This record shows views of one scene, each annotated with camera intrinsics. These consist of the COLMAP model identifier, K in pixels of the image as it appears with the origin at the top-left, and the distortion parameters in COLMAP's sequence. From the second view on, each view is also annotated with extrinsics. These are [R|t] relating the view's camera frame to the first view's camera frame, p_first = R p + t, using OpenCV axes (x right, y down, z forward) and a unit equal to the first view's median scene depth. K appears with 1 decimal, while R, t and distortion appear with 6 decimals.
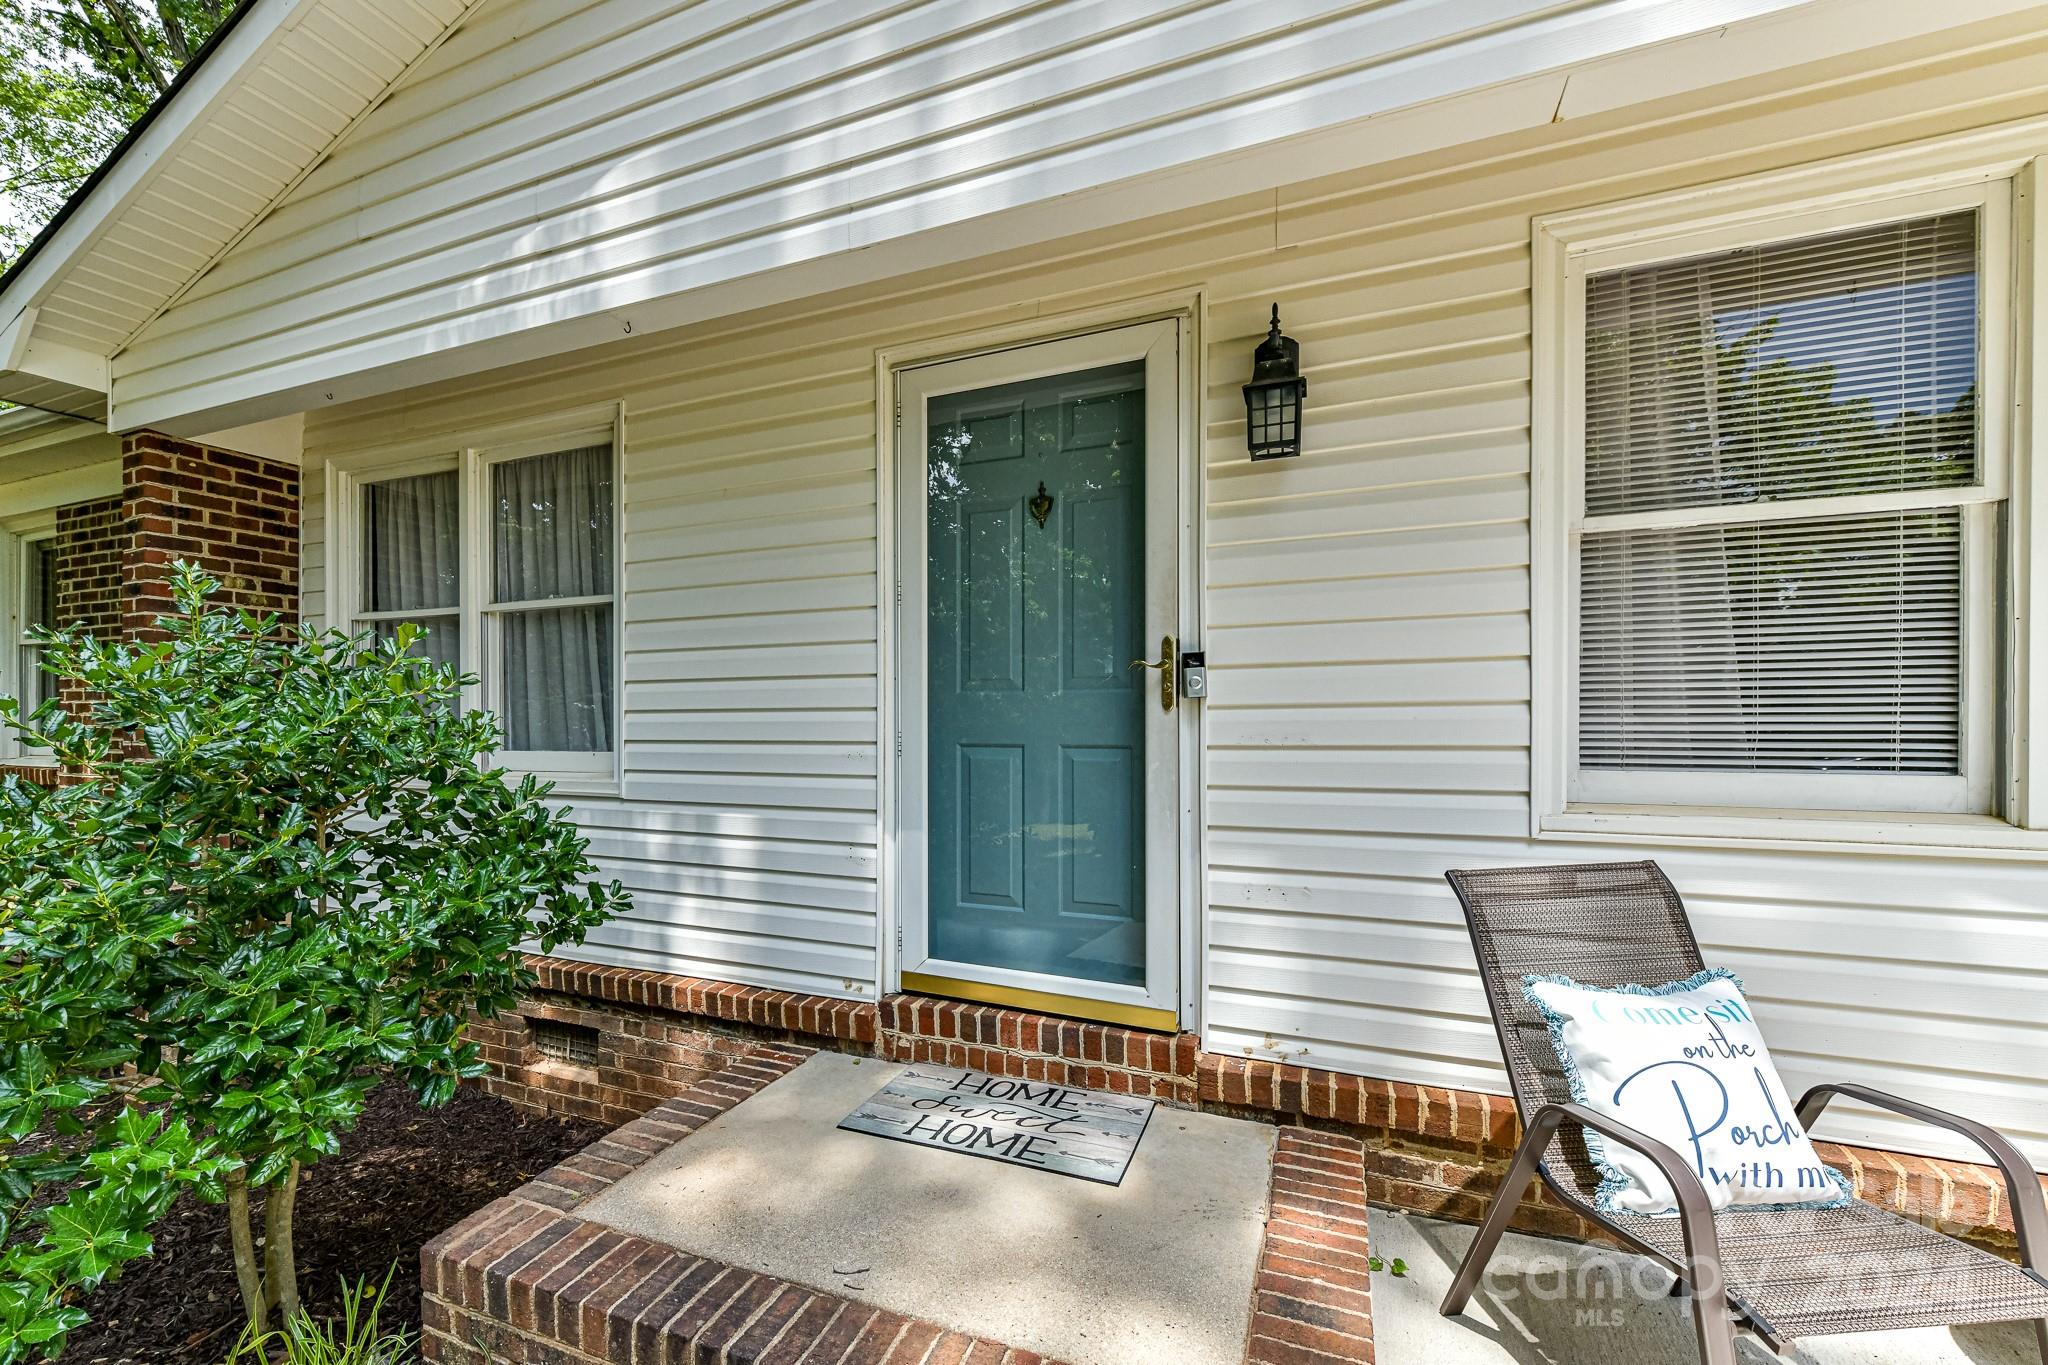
lens RADIAL K [[847.3, 0, 971.0], [0, 847.3, 730.2], [0, 0, 1]] dist [0.001213, -0.000027]
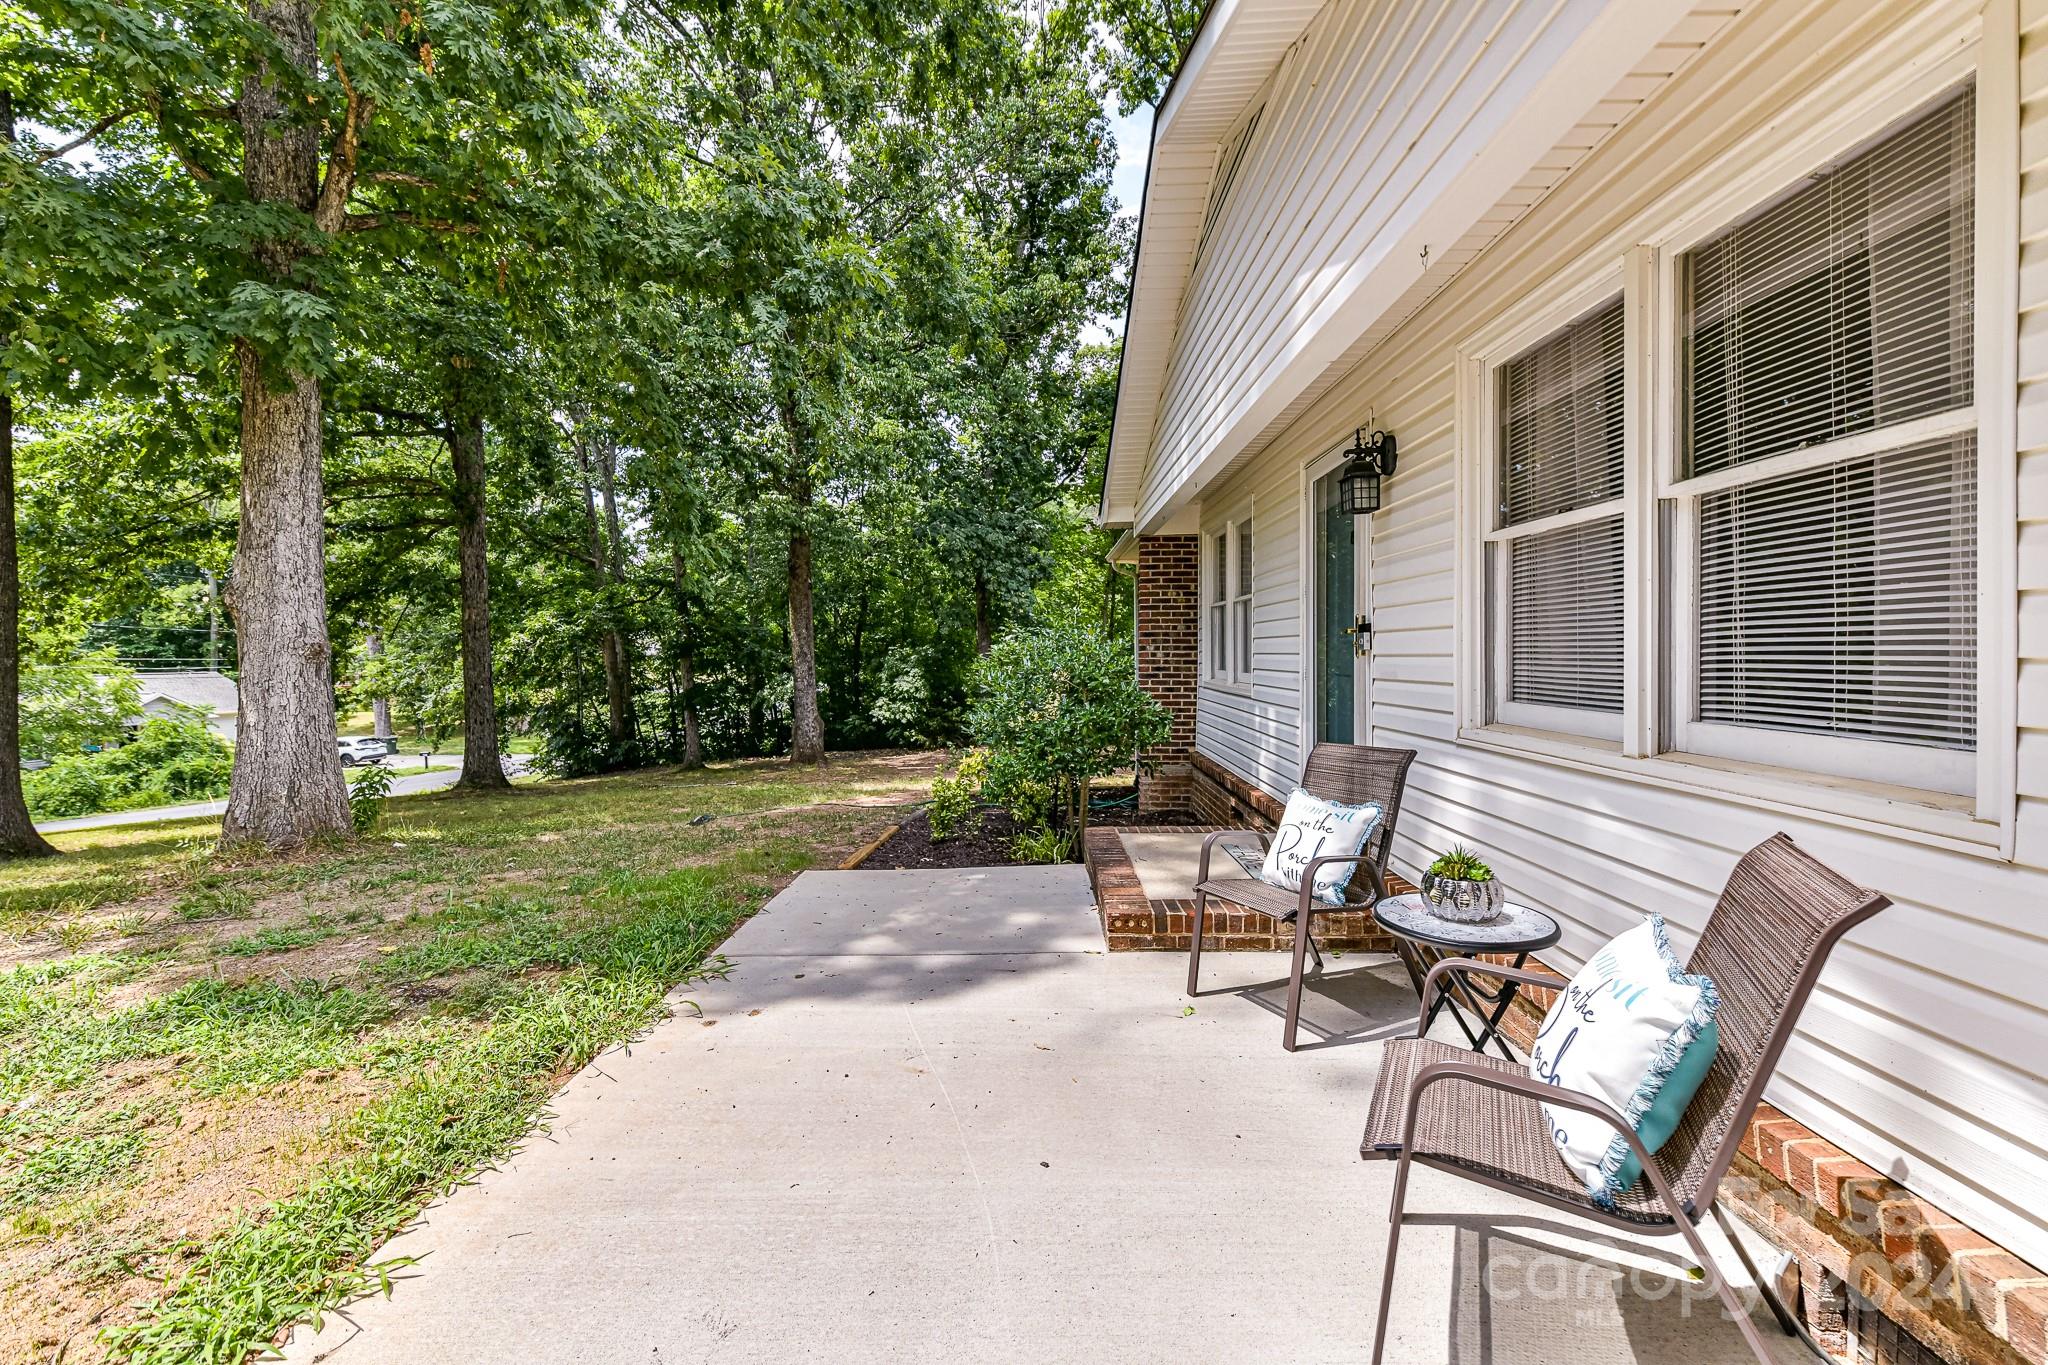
lens RADIAL K [[828.5, 0, 1022.2], [0, 828.5, 670.1], [0, 0, 1]] dist [0.001786, -0.000133]
pose [[0.375506, 0.020194, -0.926600, 1.576347], [0.000256, 0.999760, 0.021892, -0.035442], [0.926820, -0.008458, 0.375410, -0.281091]]
